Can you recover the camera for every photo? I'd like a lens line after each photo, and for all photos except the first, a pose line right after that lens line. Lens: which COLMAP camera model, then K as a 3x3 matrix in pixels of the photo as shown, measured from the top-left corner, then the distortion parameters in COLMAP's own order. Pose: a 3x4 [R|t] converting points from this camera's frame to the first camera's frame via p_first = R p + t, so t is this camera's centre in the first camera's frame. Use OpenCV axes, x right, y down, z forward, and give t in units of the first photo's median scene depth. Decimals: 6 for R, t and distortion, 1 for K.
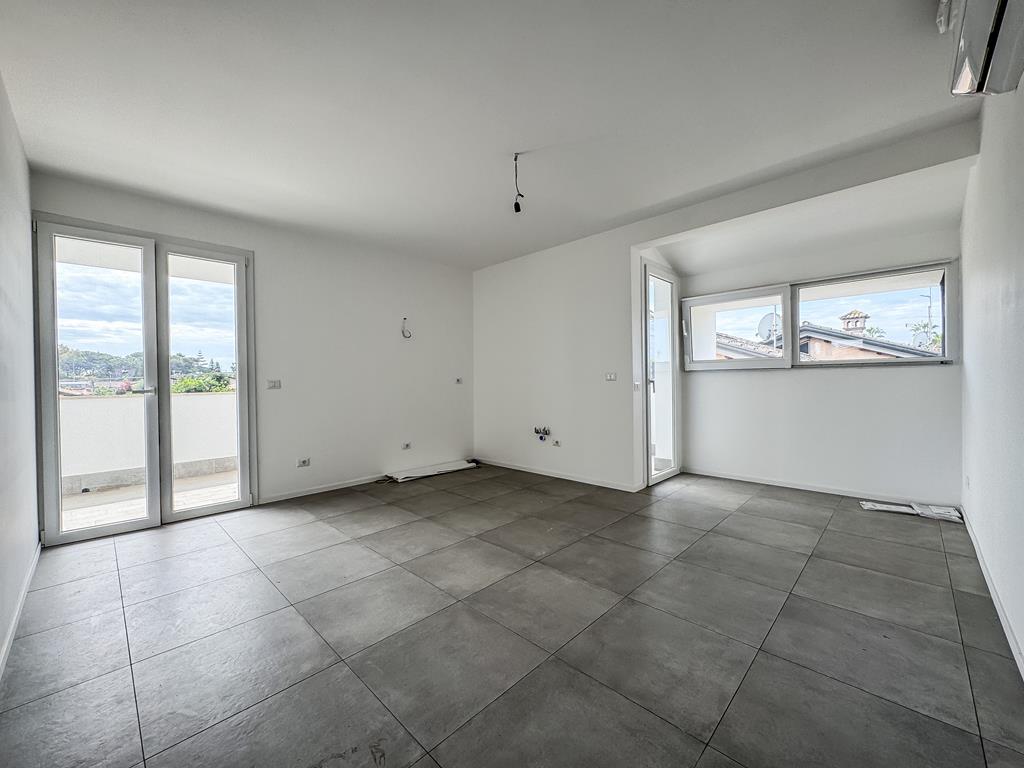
lens RADIAL K [[412.3, 0, 512.0], [0, 412.3, 384.0], [0, 0, 1]] dist [-0.001332, 0.000326]
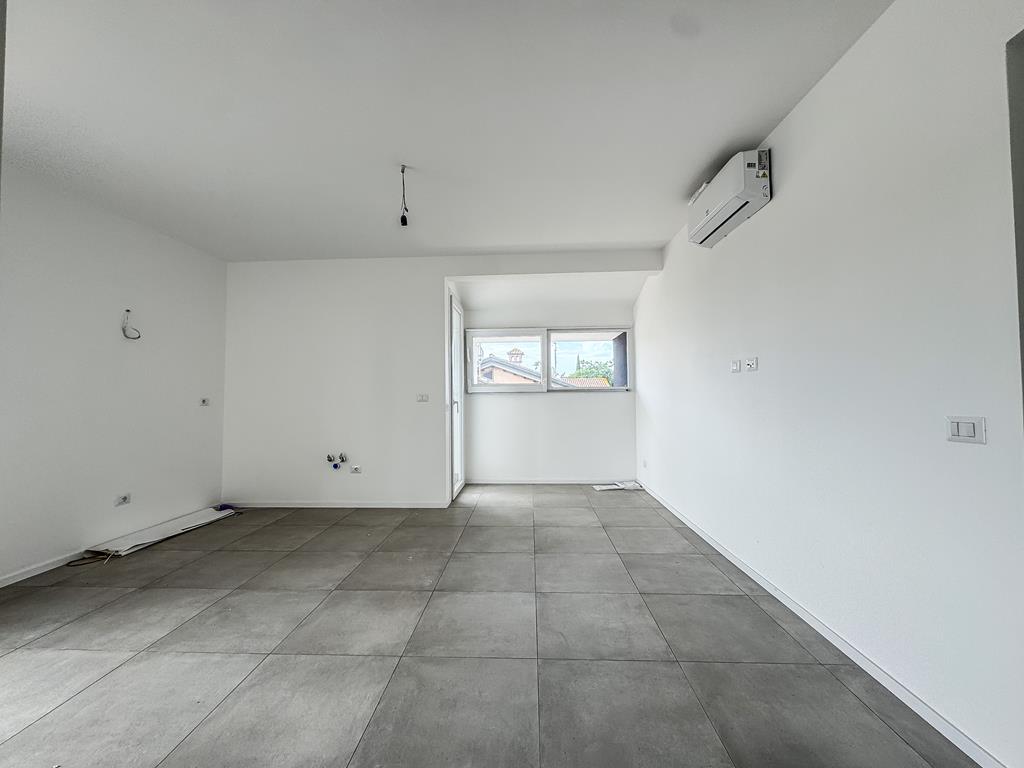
lens RADIAL K [[412.3, 0, 512.0], [0, 412.3, 384.0], [0, 0, 1]] dist [-0.001332, 0.000326]
pose [[0.743562, 0.027593, 0.668098, -0.347205], [0.004575, 0.998915, -0.046349, -0.004432], [-0.668652, 0.037520, 0.742628, 0.111025]]
